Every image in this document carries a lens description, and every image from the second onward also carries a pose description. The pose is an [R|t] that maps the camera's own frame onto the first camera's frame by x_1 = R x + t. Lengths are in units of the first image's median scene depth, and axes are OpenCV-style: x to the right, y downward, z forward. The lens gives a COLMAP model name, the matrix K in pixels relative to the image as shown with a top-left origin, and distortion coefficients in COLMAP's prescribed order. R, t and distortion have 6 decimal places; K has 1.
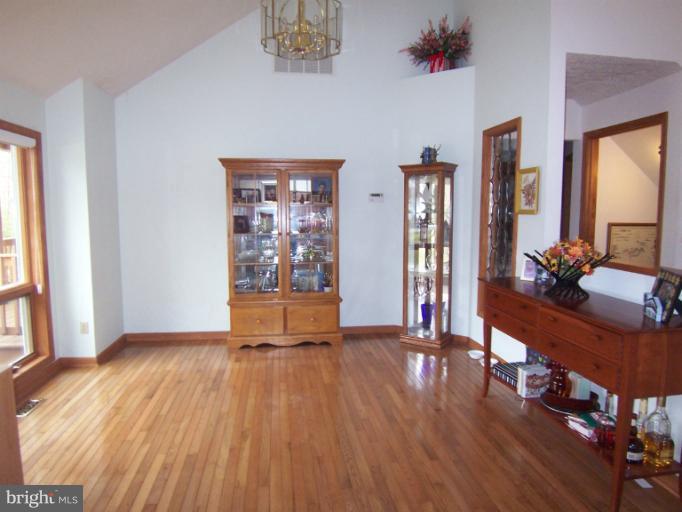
lens RADIAL K [[462.8, 0, 336.6], [0, 462.8, 256.1], [0, 0, 1]] dist [0.030690, -0.072304]
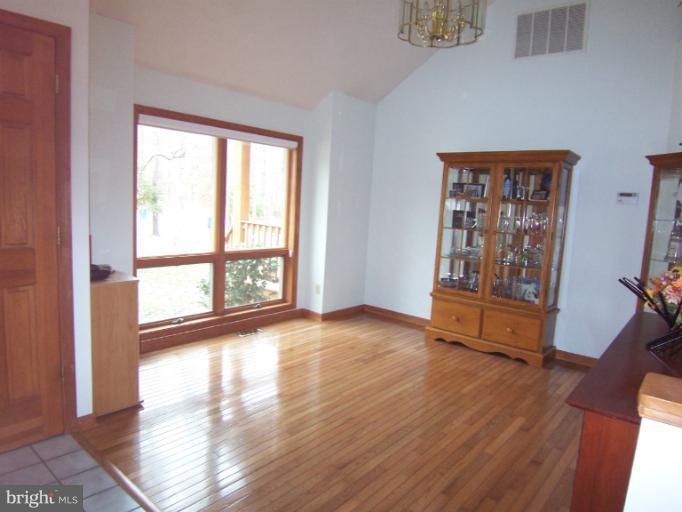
lens RADIAL K [[462.8, 0, 336.6], [0, 462.8, 256.1], [0, 0, 1]] dist [0.030690, -0.072304]
pose [[0.686004, 0.130238, -0.715846, 0.349161], [-0.128579, 0.990065, 0.056909, -0.012850], [0.716146, 0.053003, 0.695935, 0.128064]]
